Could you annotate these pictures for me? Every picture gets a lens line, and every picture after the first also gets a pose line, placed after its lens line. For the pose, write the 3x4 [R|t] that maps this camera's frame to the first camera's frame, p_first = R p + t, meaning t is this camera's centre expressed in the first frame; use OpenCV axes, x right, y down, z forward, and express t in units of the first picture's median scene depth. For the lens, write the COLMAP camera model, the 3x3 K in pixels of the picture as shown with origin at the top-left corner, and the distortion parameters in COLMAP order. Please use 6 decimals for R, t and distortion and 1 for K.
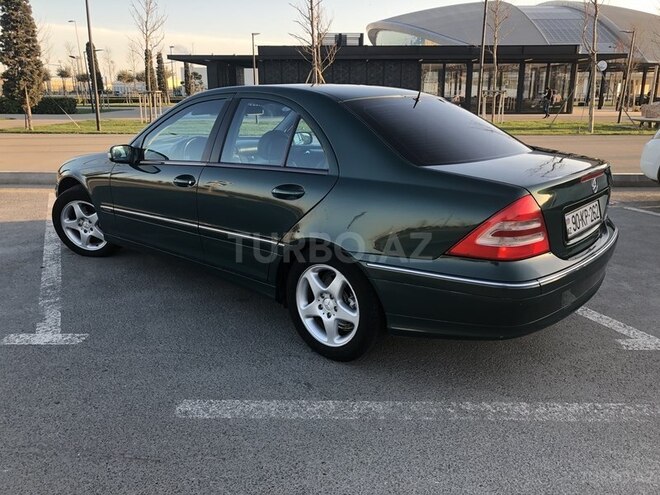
lens RADIAL K [[543.5, 0, 330.0], [0, 543.5, 247.5], [0, 0, 1]] dist [0.021316, -0.010765]
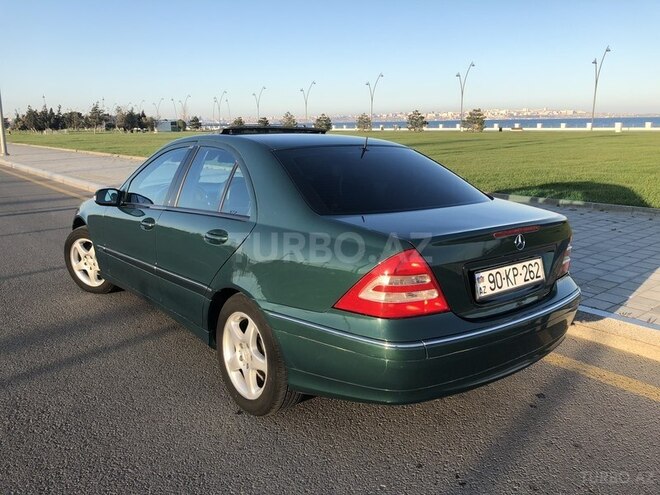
lens RADIAL K [[543.5, 0, 330.0], [0, 543.5, 247.5], [0, 0, 1]] dist [0.021316, -0.010765]
pose [[0.985072, 0.039582, -0.167529, 0.217724], [-0.054382, 0.994922, -0.084696, -0.006619], [0.163326, 0.092542, 0.982222, 0.035246]]
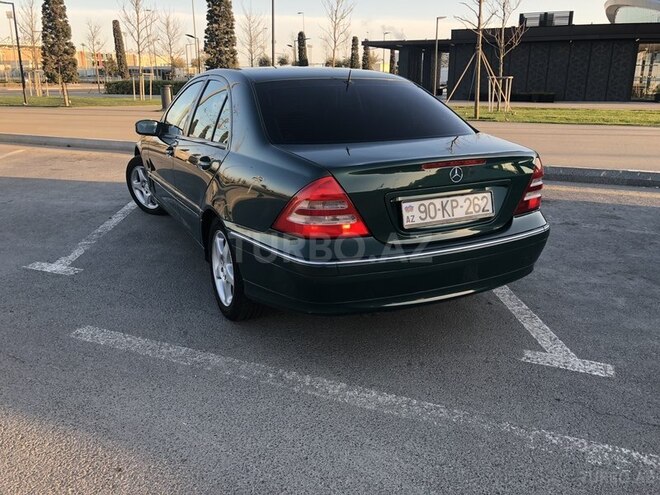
lens RADIAL K [[543.5, 0, 330.0], [0, 543.5, 247.5], [0, 0, 1]] dist [0.021316, -0.010765]
pose [[0.924679, 0.113963, -0.363291, 0.428714], [-0.105043, 0.993481, 0.044289, -0.005138], [0.365970, -0.002792, 0.930622, 0.033535]]
